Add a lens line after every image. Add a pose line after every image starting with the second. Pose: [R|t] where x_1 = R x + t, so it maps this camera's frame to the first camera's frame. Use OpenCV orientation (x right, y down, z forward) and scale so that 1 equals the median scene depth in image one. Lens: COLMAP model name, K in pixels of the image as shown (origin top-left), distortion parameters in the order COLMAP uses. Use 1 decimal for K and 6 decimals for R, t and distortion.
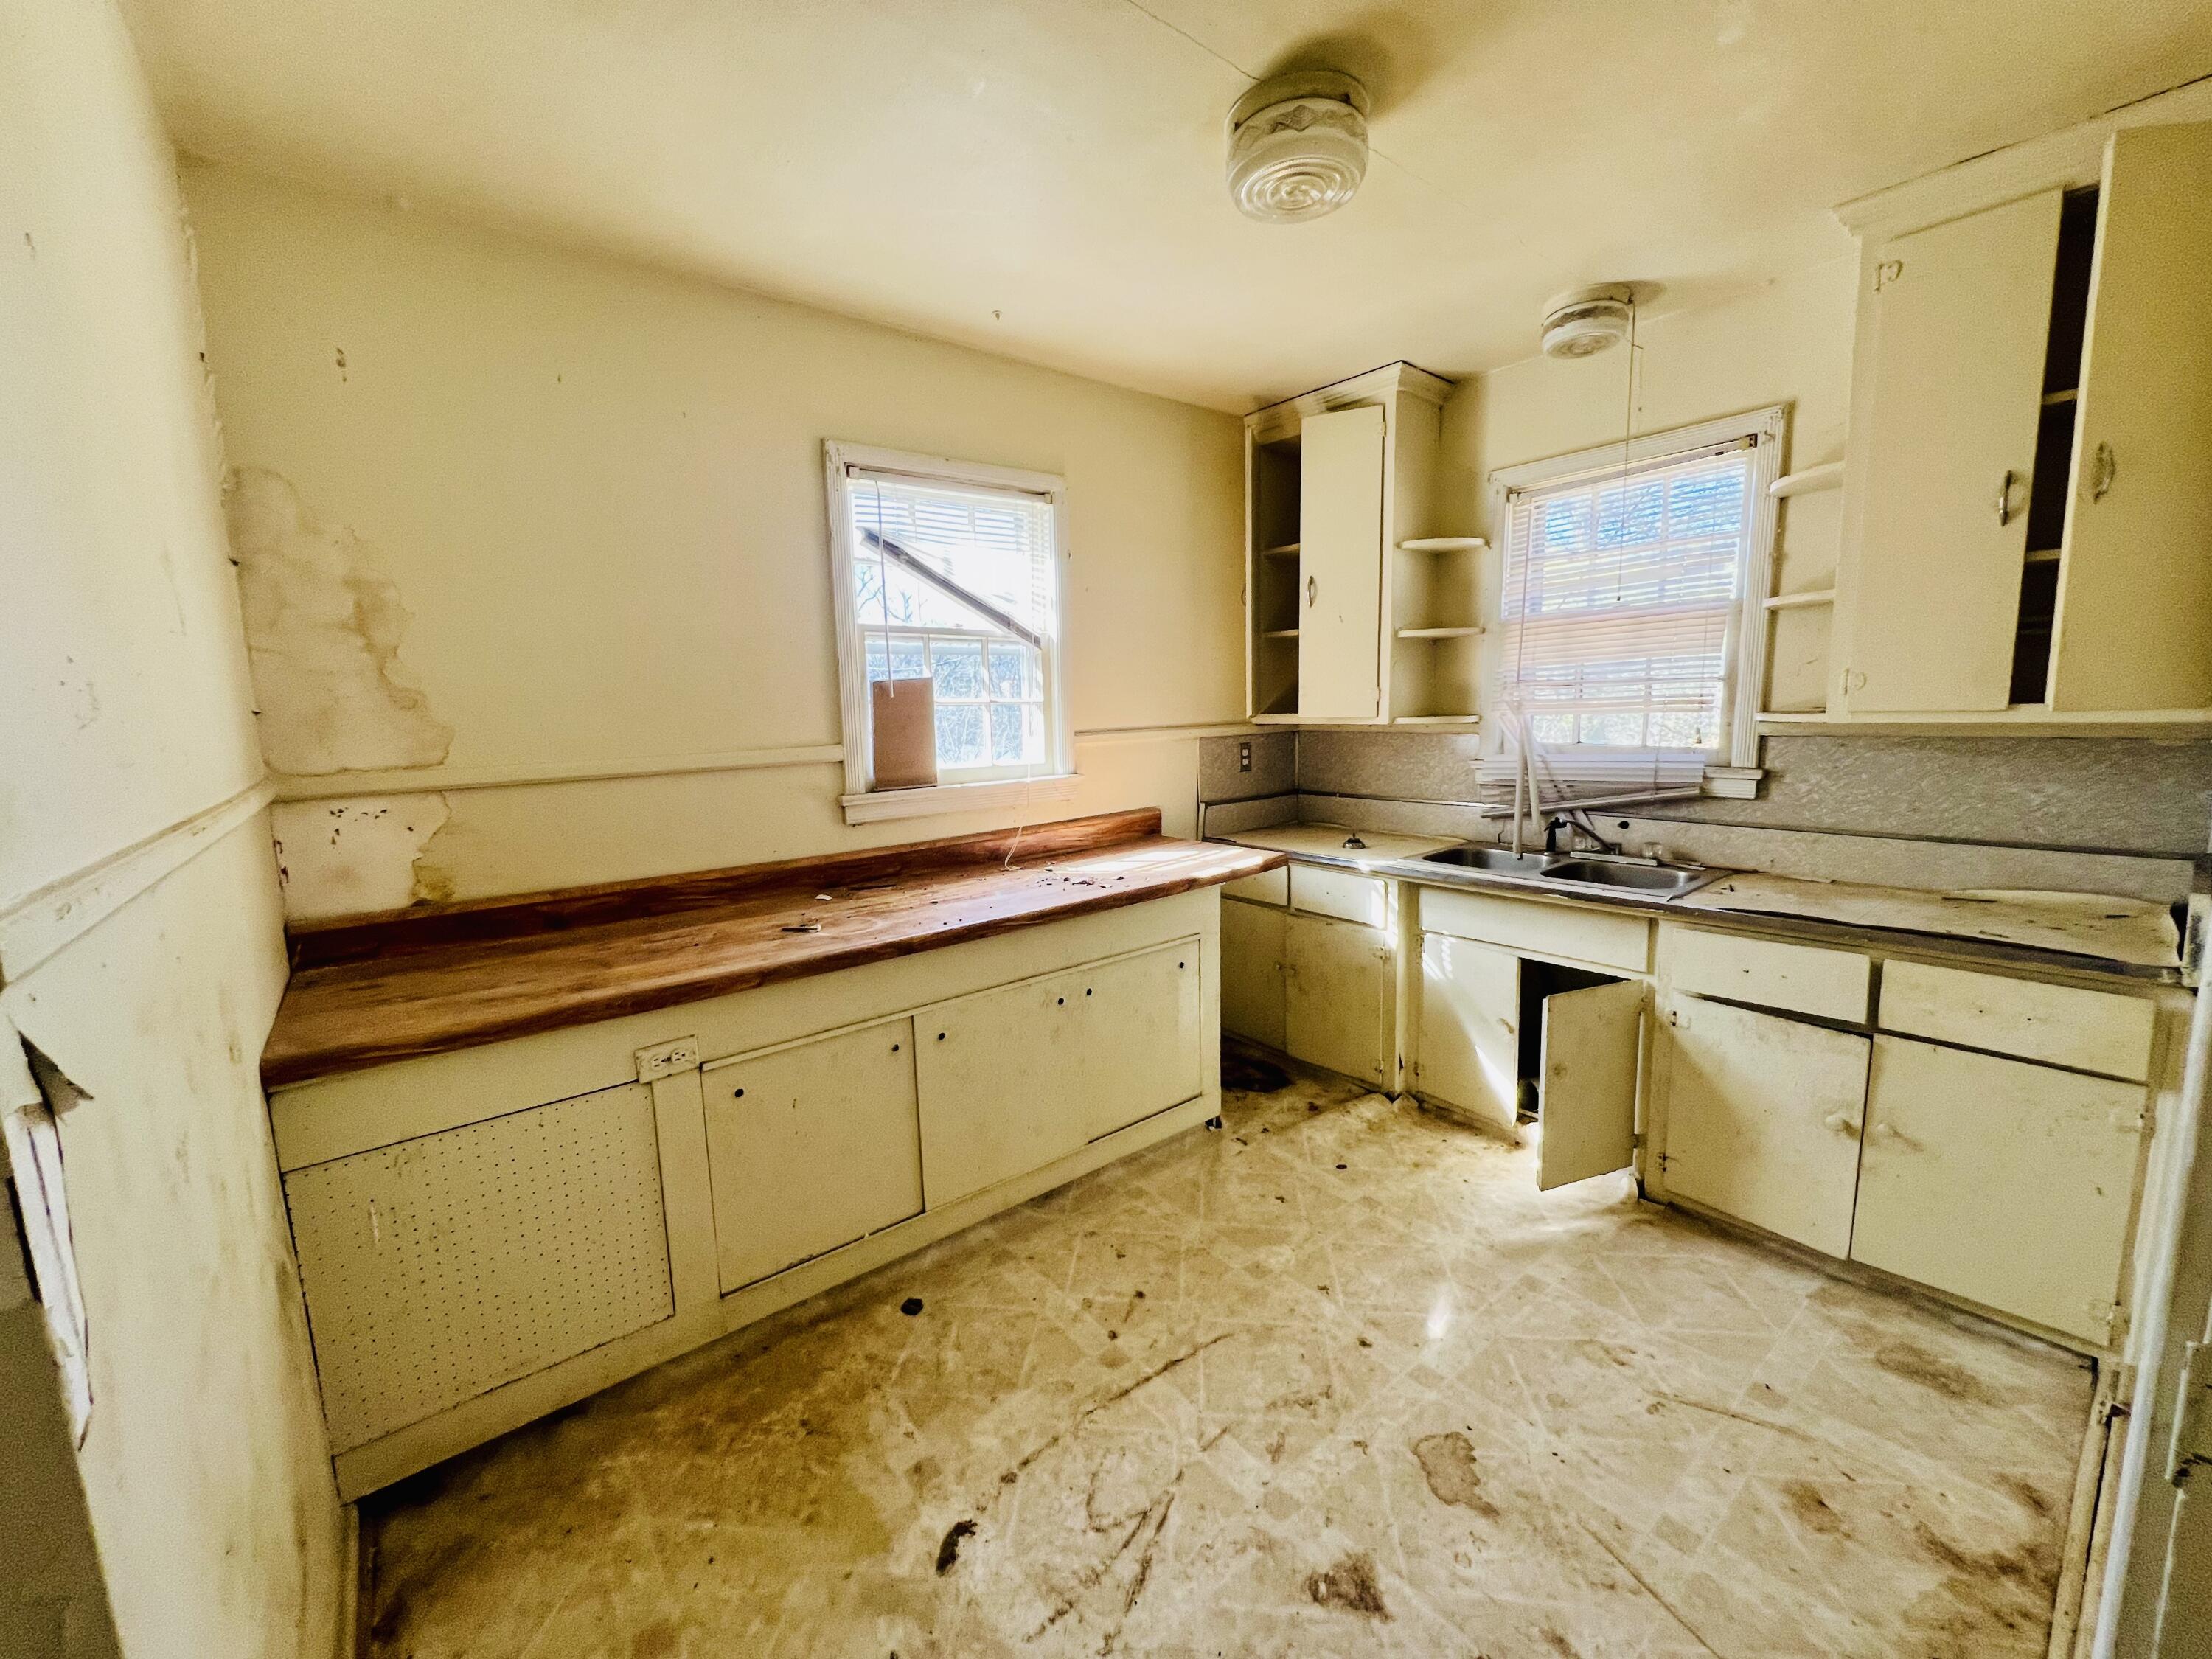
lens RADIAL K [[881.5, 0, 1103.9], [0, 881.5, 824.7], [0, 0, 1]] dist [0.000585, -0.000113]
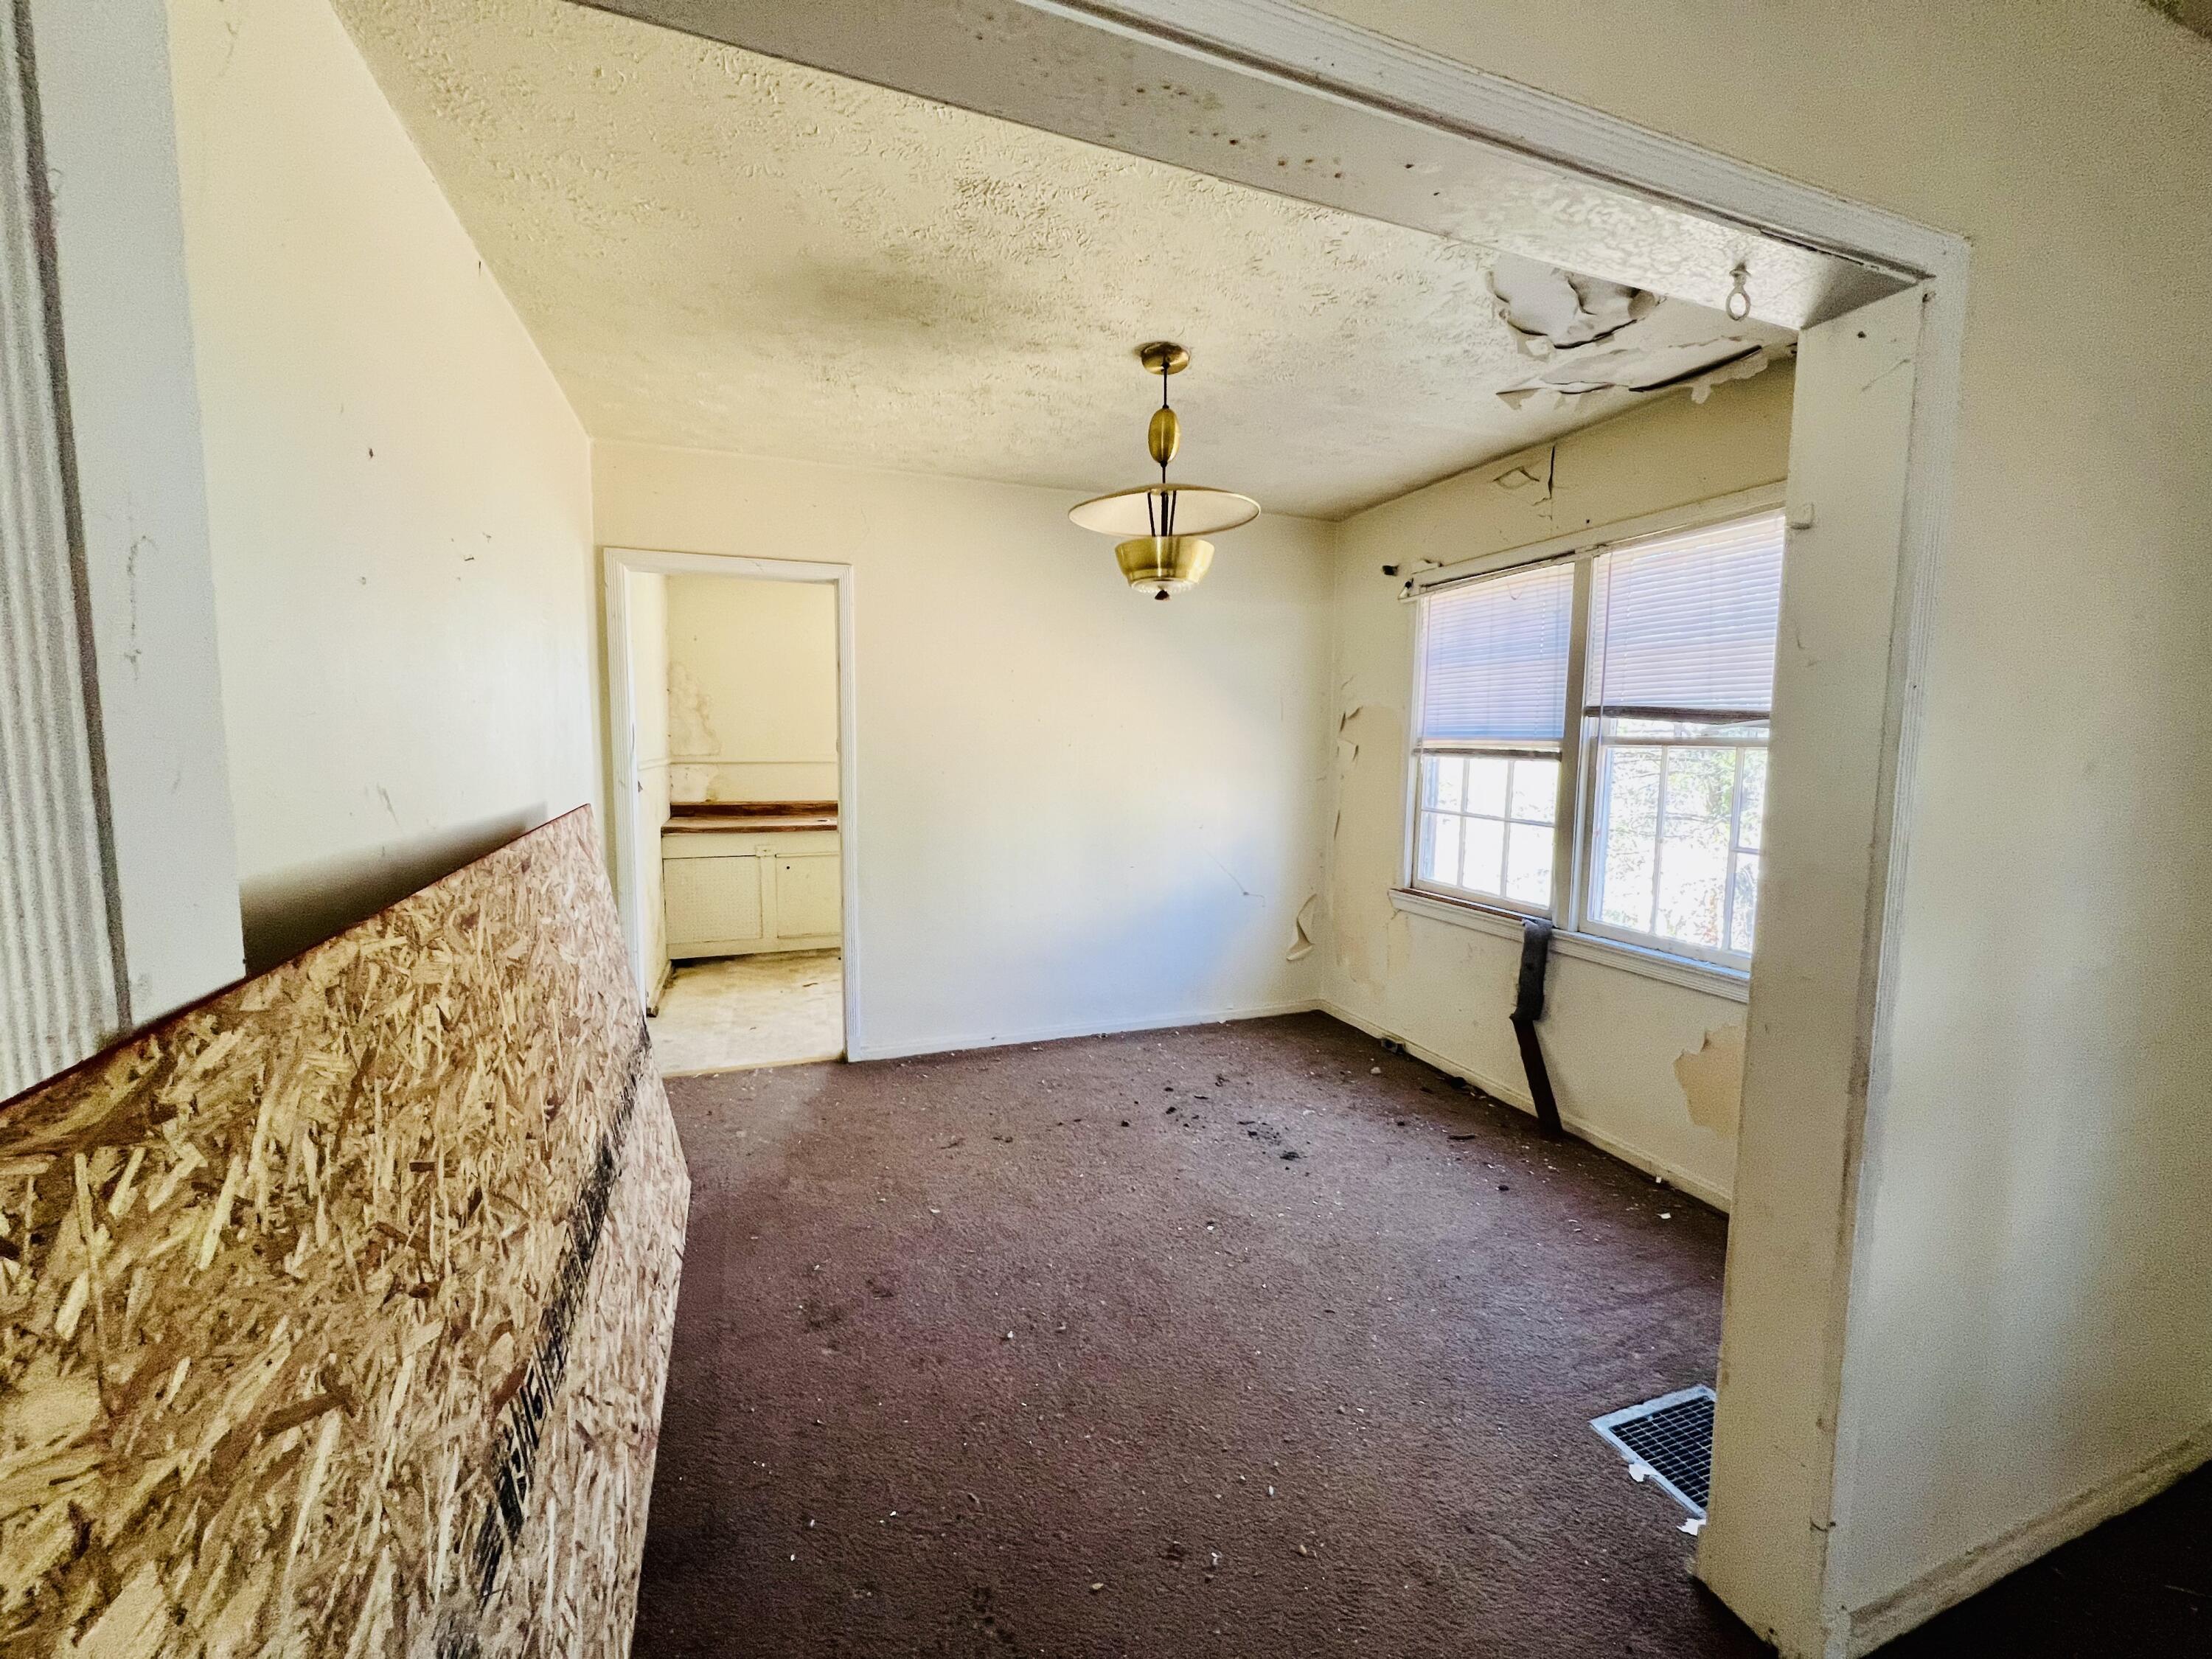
lens RADIAL K [[881.5, 0, 1103.9], [0, 881.5, 824.7], [0, 0, 1]] dist [0.000585, -0.000113]
pose [[0.951434, 0.060444, -0.301862, 1.505864], [-0.074080, 0.996675, -0.033923, 0.183972], [0.298808, 0.054637, 0.952748, -1.540425]]
